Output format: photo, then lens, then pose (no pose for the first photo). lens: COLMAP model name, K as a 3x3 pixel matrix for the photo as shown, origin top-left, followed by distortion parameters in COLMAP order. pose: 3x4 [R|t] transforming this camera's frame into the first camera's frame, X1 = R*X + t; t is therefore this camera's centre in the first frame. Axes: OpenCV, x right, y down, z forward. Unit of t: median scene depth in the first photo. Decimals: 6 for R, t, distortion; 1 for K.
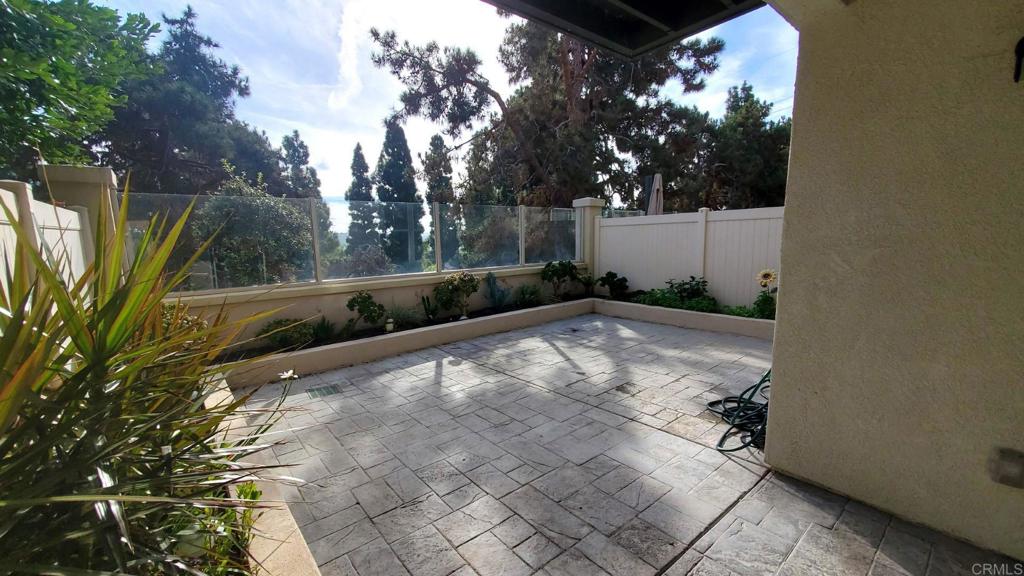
lens RADIAL K [[407.0, 0, 508.7], [0, 407.0, 288.7], [0, 0, 1]] dist [-0.003459, -0.001329]
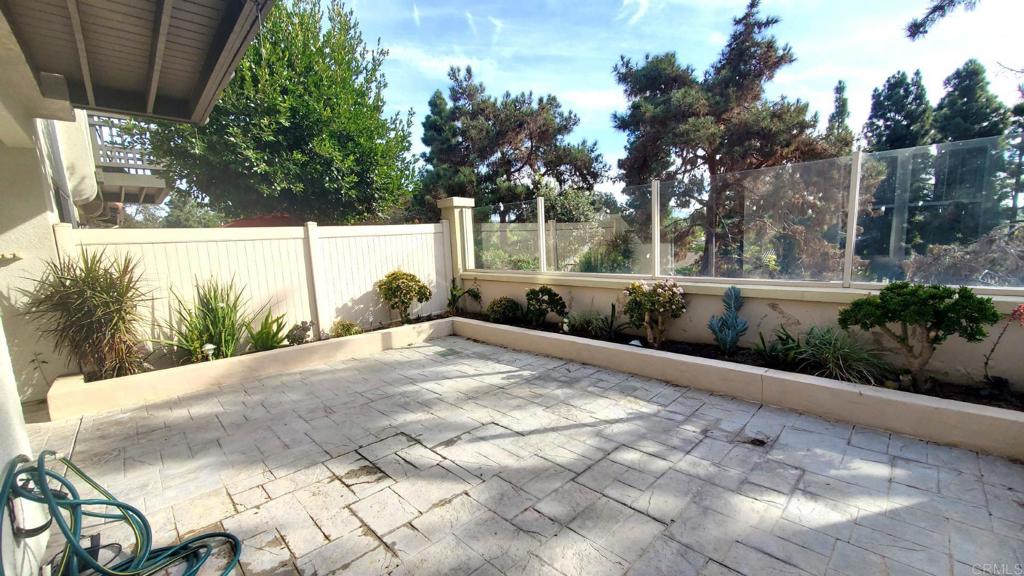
lens RADIAL K [[407.0, 0, 513.2], [0, 407.0, 298.0], [0, 0, 1]] dist [-0.003459, -0.001329]
pose [[0.094878, 0.157793, -0.982904, 0.492015], [-0.091646, 0.984549, 0.149211, -0.082332], [0.991261, 0.075923, 0.107873, 0.617376]]
